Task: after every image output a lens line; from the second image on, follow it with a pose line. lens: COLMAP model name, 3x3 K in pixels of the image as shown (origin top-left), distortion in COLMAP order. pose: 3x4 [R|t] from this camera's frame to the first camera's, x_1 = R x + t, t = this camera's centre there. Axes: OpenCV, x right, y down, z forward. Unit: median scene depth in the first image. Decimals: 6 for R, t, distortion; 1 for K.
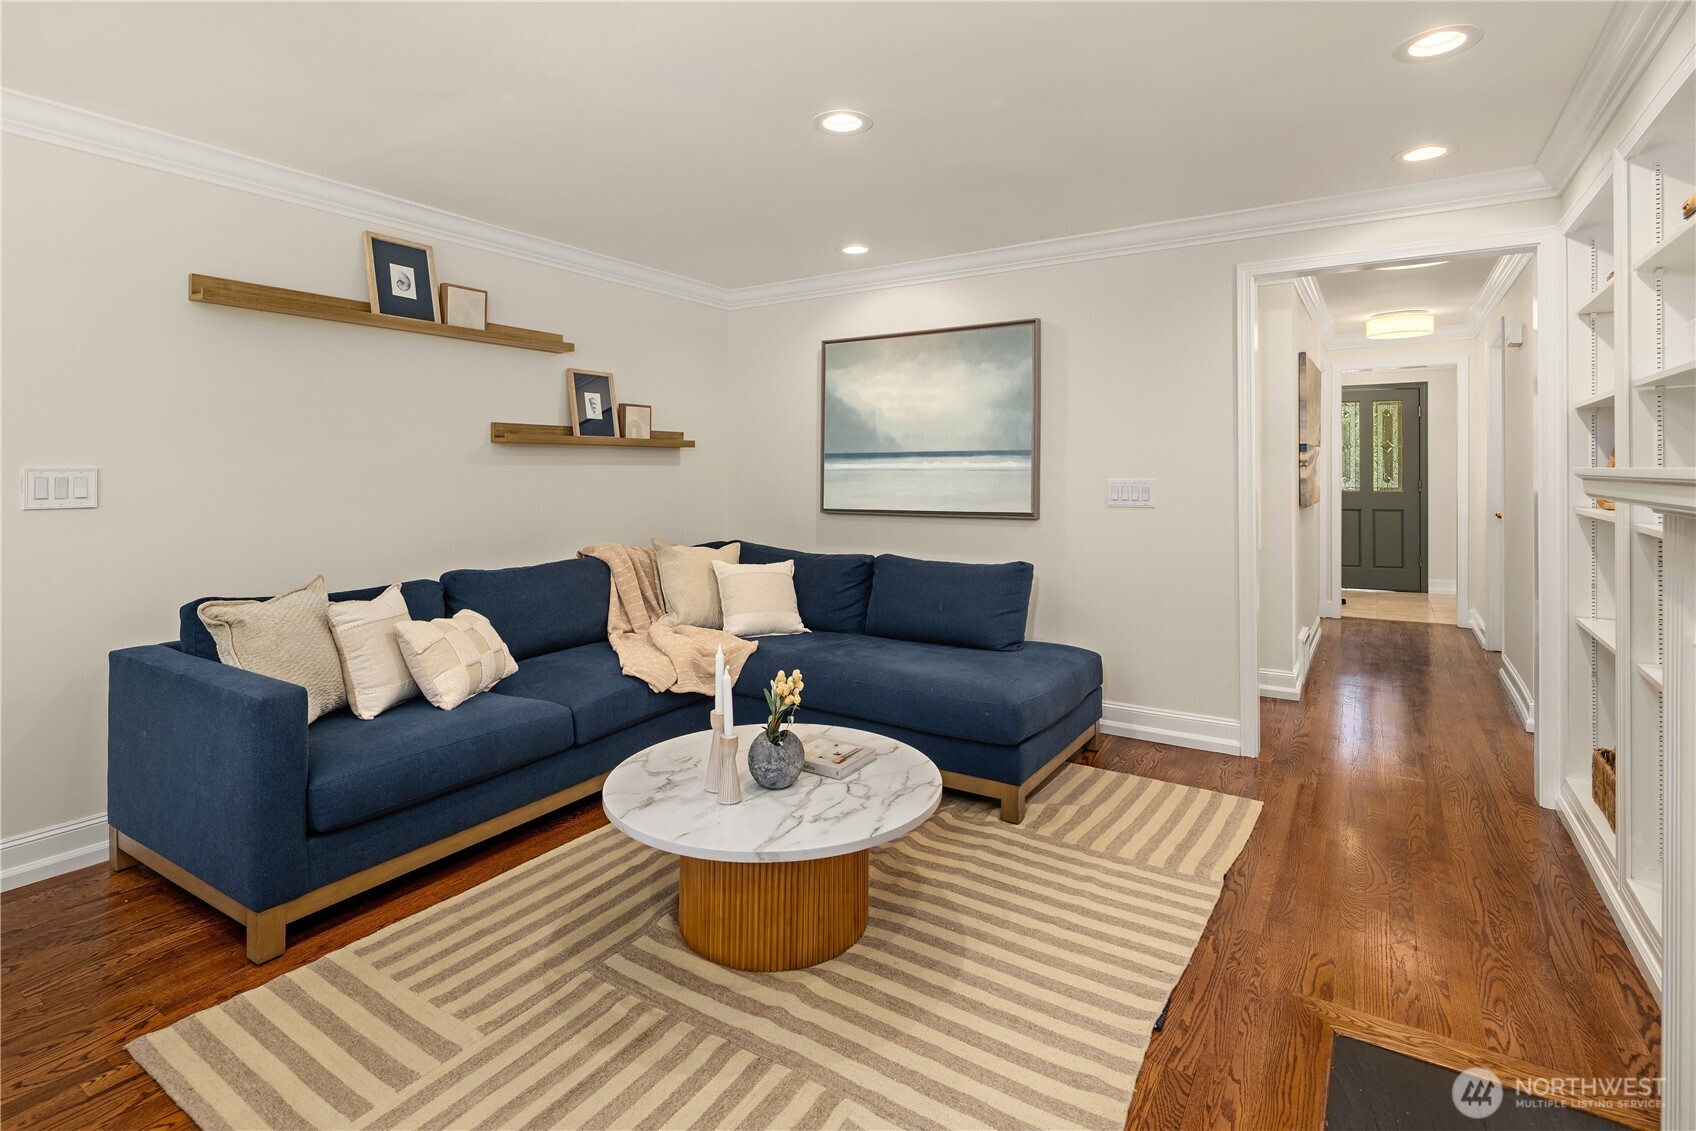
lens RADIAL K [[830.2, 0, 843.6], [0, 830.2, 562.9], [0, 0, 1]] dist [0.001830, -0.001072]
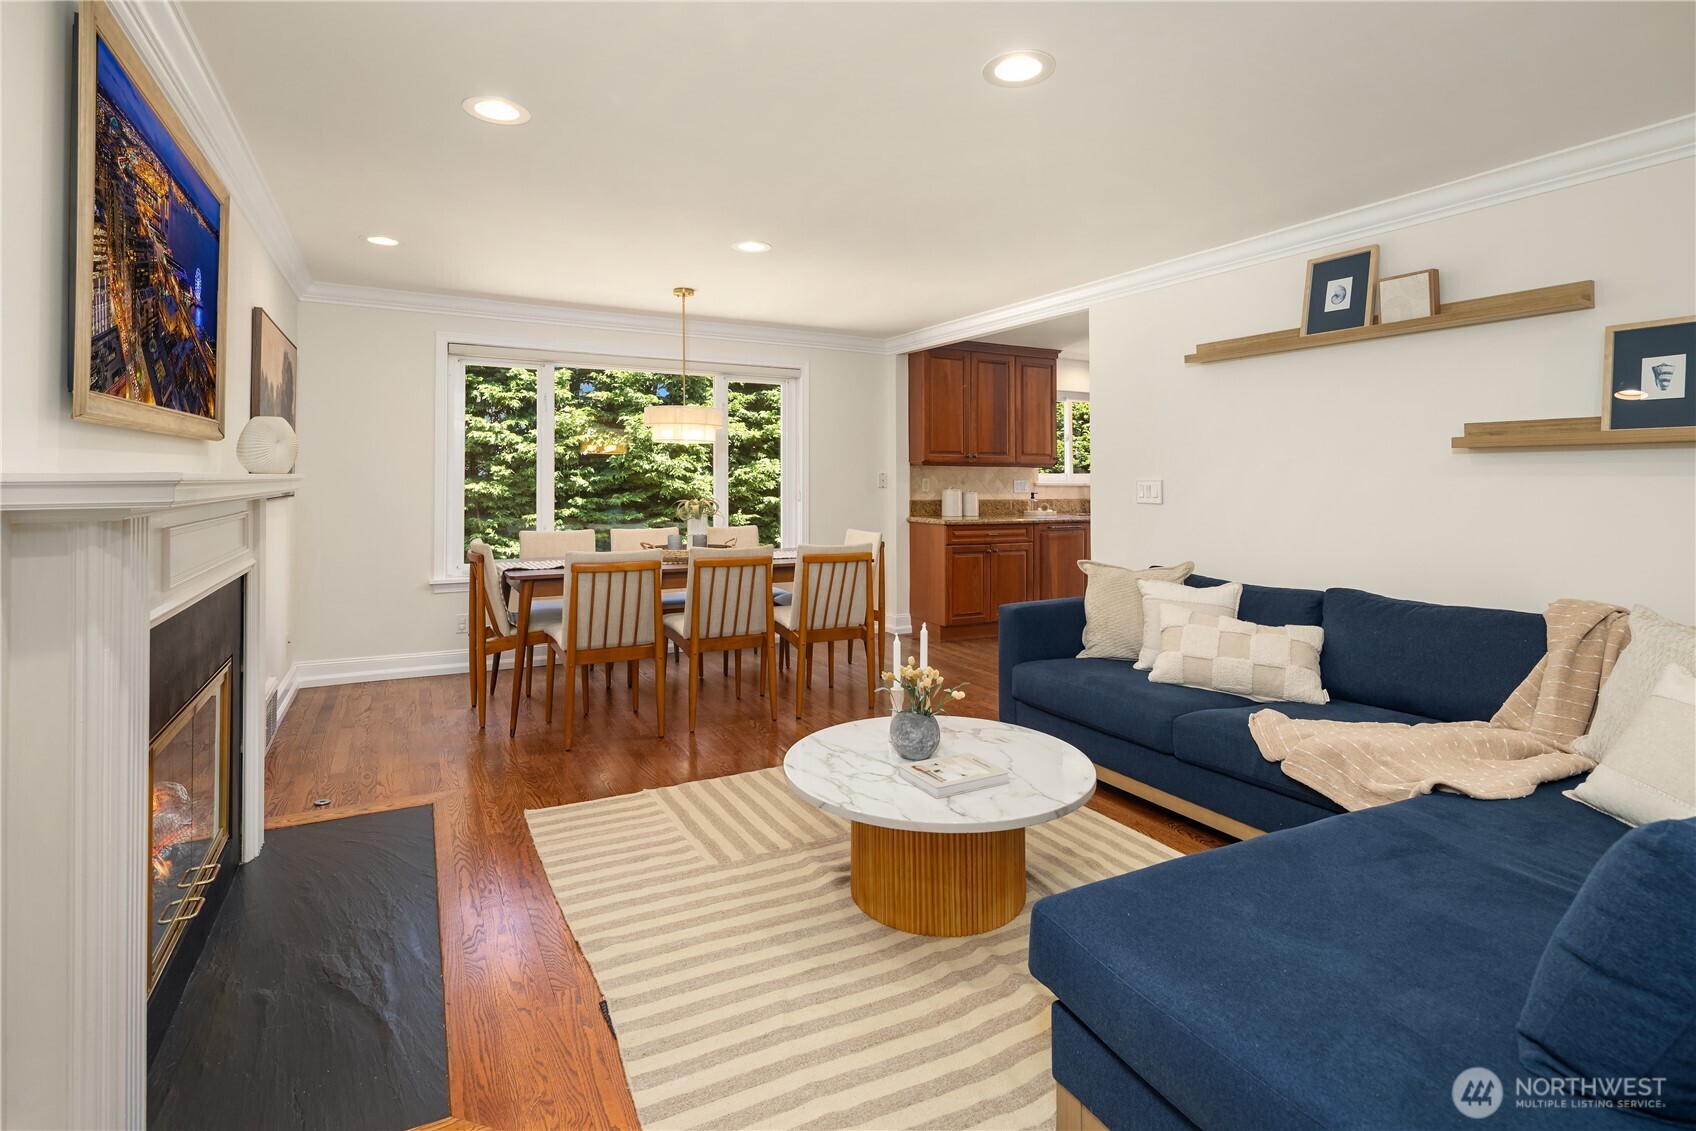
lens RADIAL K [[830.2, 0, 854.2], [0, 830.2, 570.6], [0, 0, 1]] dist [0.001830, -0.001072]
pose [[-0.485162, 0.090886, -0.869688, 0.548340], [-0.107363, 0.980867, 0.162398, -0.091822], [0.867808, 0.172161, -0.466122, 0.841746]]
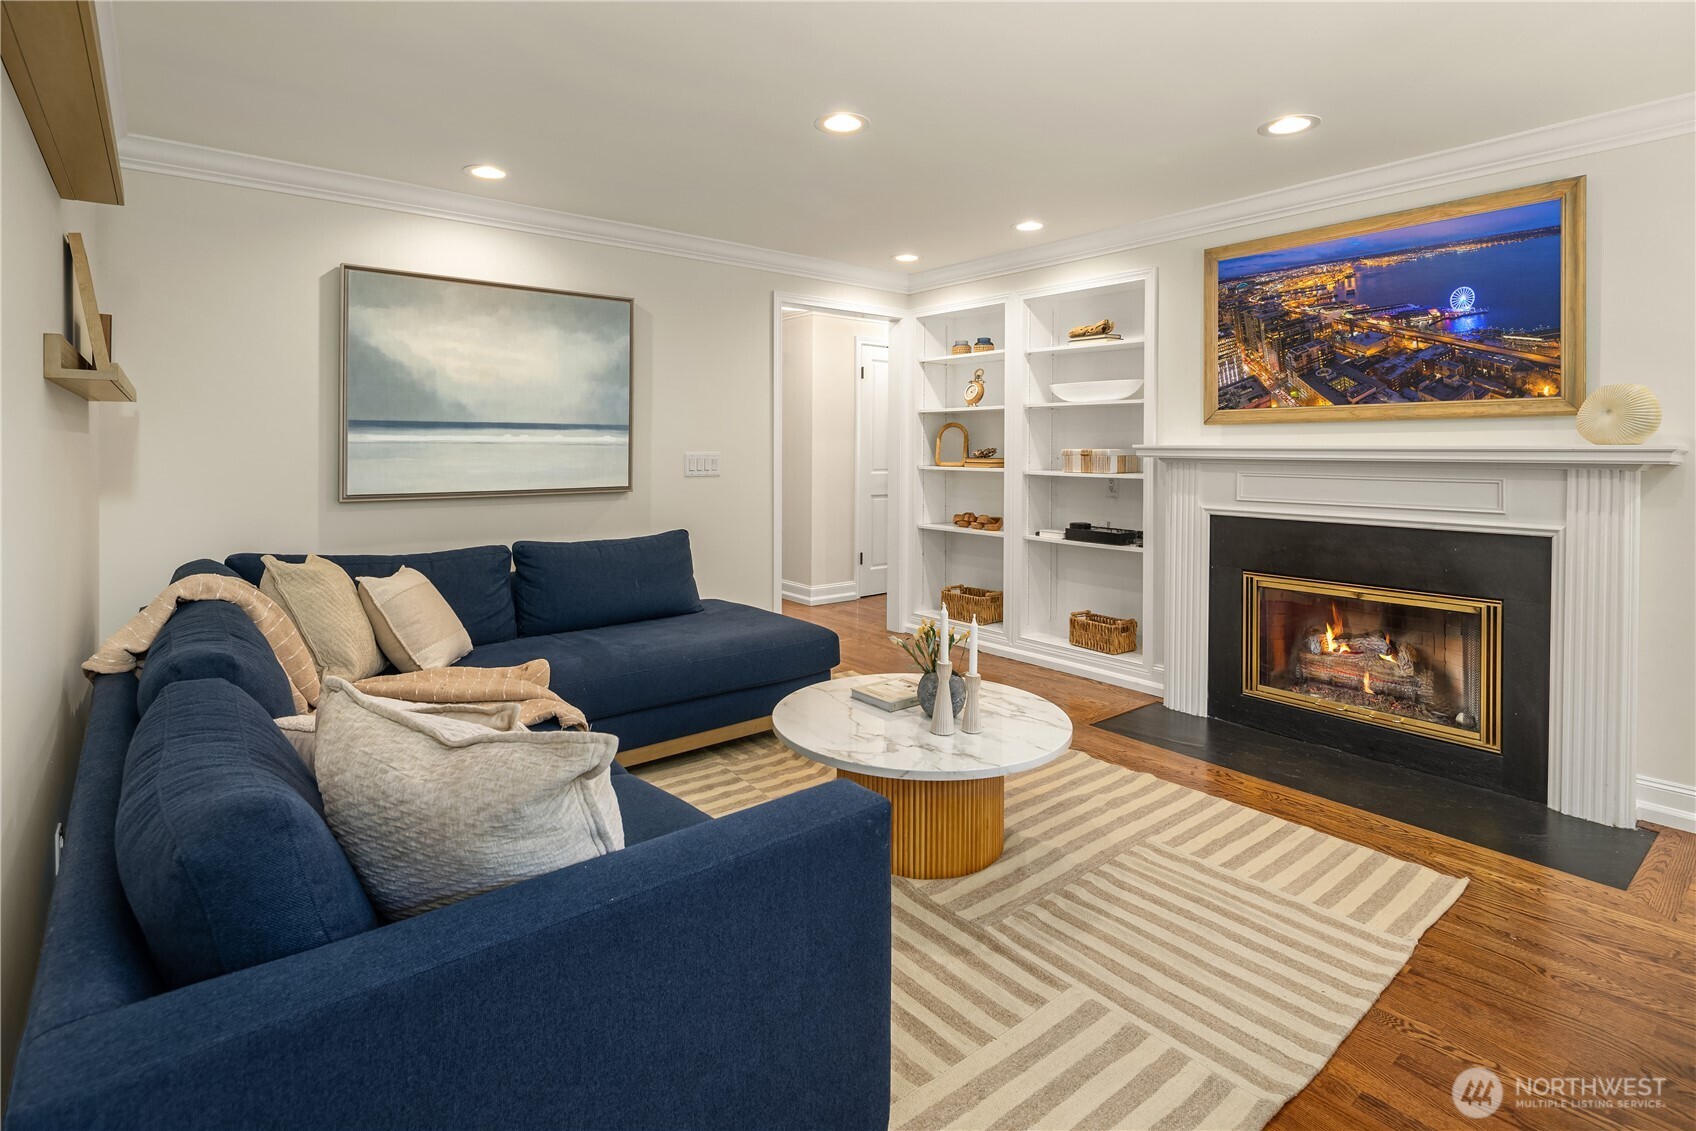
lens RADIAL K [[830.2, 0, 838.8], [0, 830.2, 553.8], [0, 0, 1]] dist [0.001830, -0.001072]
pose [[0.305896, -0.118987, 0.944600, -0.712349], [0.106897, 0.990178, 0.090111, -0.043501], [-0.946045, 0.073410, 0.315611, 0.452526]]
